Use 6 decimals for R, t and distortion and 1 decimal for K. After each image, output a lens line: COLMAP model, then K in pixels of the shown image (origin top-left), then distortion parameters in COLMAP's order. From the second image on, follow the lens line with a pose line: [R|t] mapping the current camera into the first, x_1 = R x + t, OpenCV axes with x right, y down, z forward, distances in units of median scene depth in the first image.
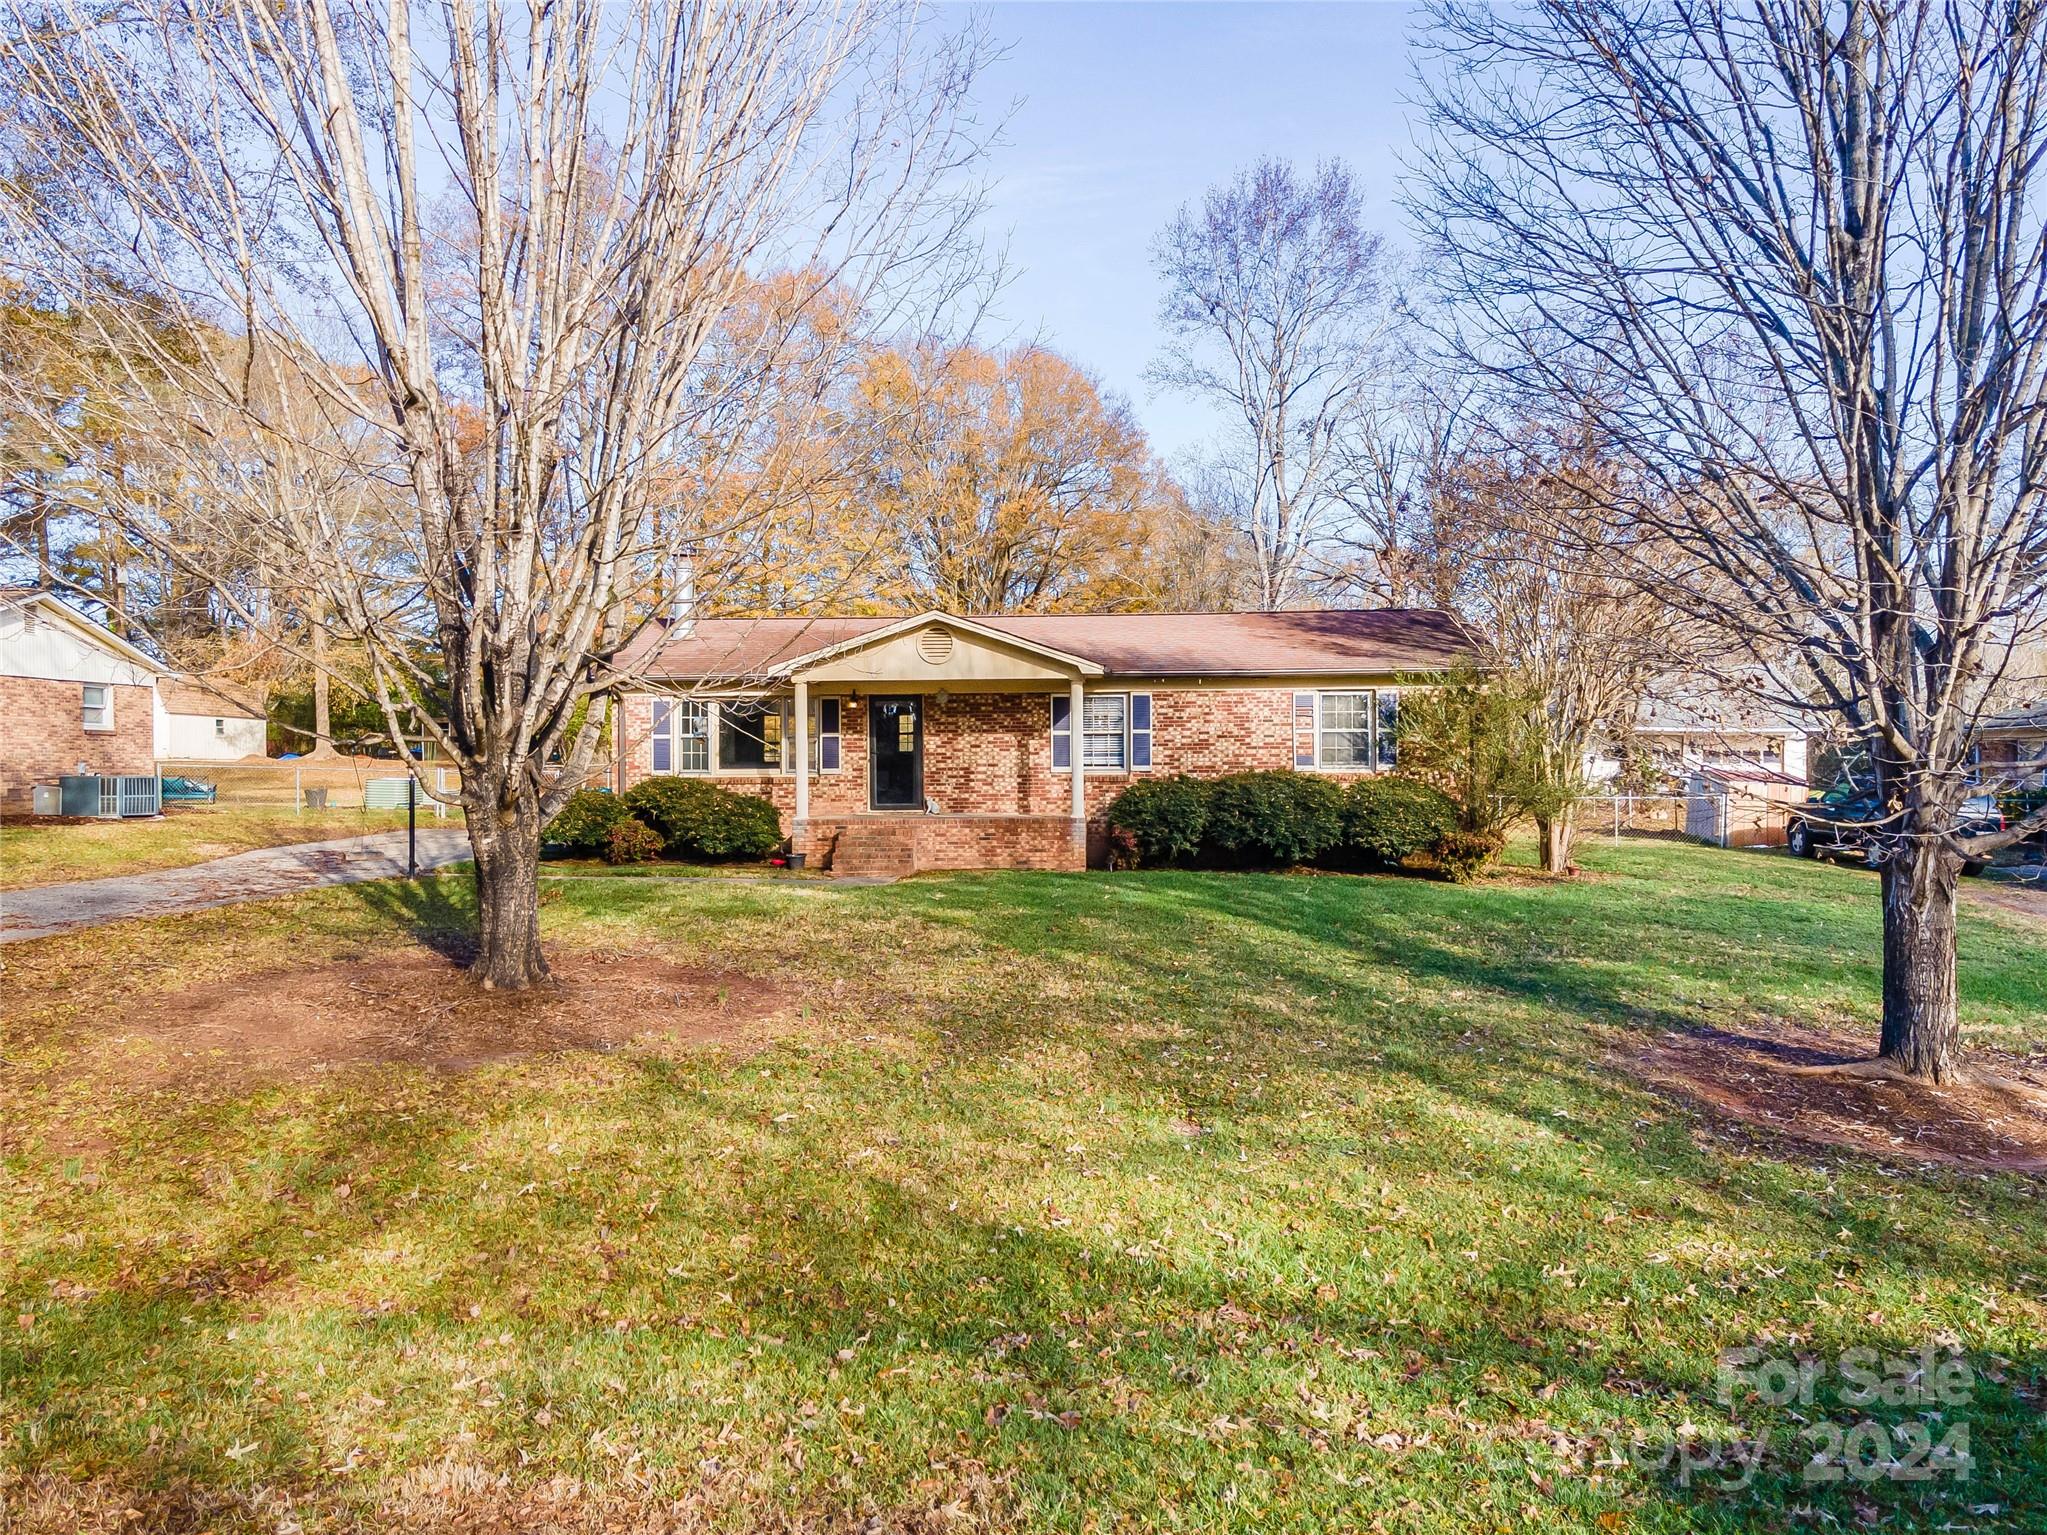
lens RADIAL K [[1490.2, 0, 1012.8], [0, 1490.2, 781.0], [0, 0, 1]] dist [0.004427, 0.054260]
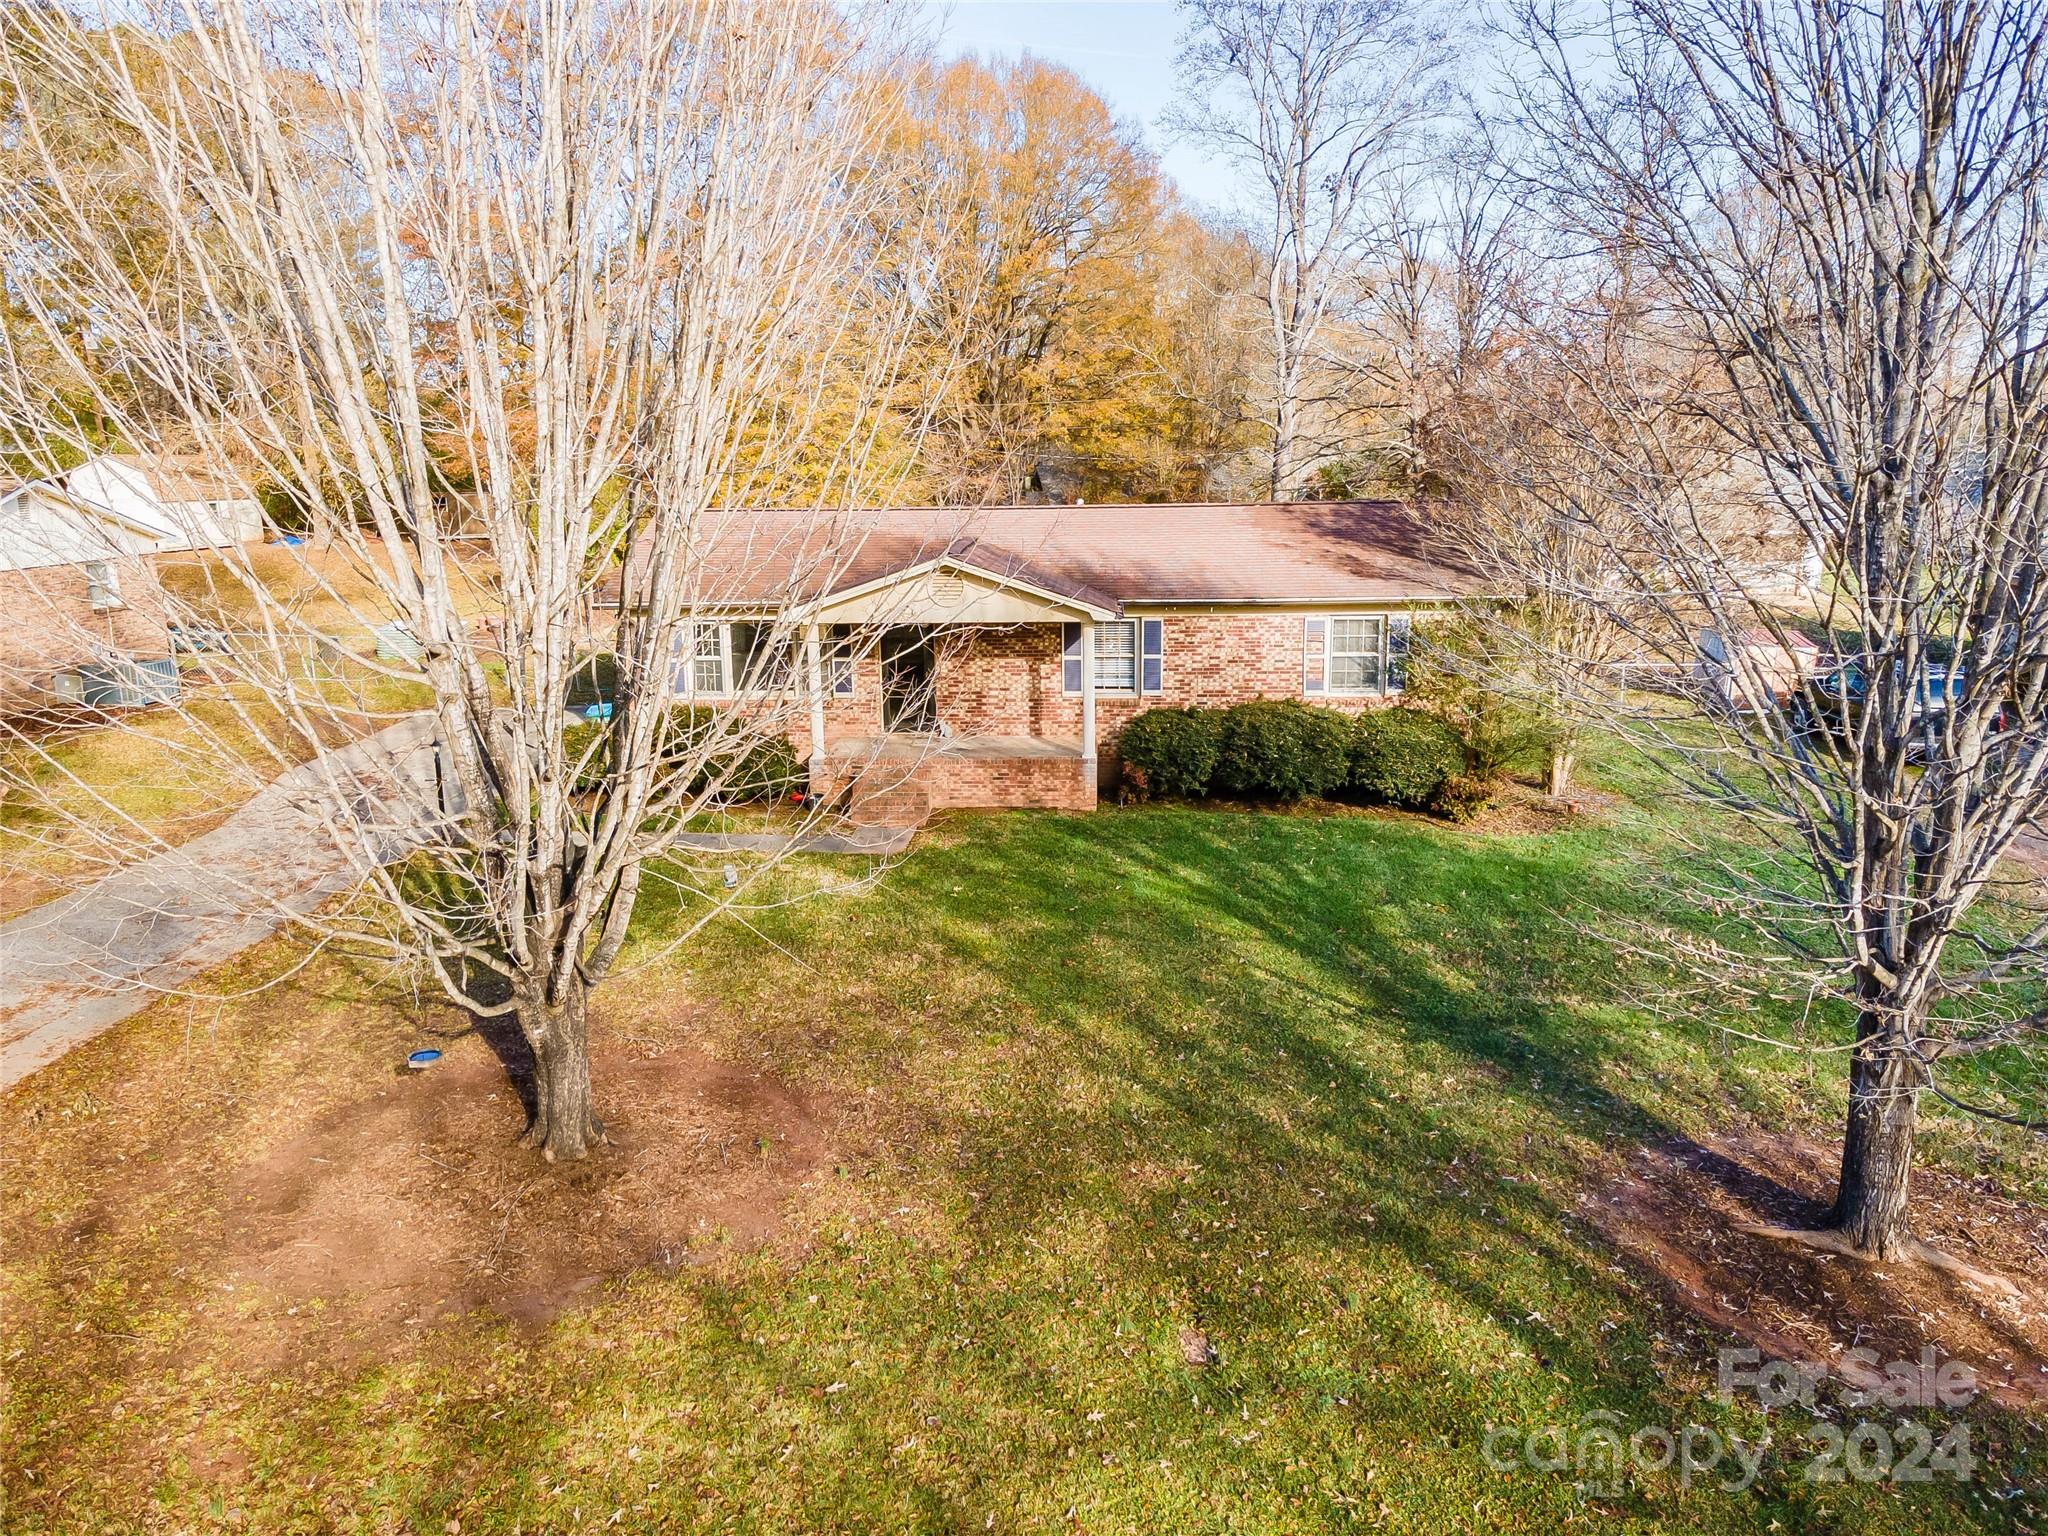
lens RADIAL K [[1491.0, 0, 1013.3], [0, 1491.0, 781.5], [0, 0, 1]] dist [0.004427, 0.054260]
pose [[0.999957, -0.008331, -0.004028, -0.004282], [0.008989, 0.977870, 0.209018, -0.169461], [0.002197, -0.209046, 0.977903, 0.000004]]
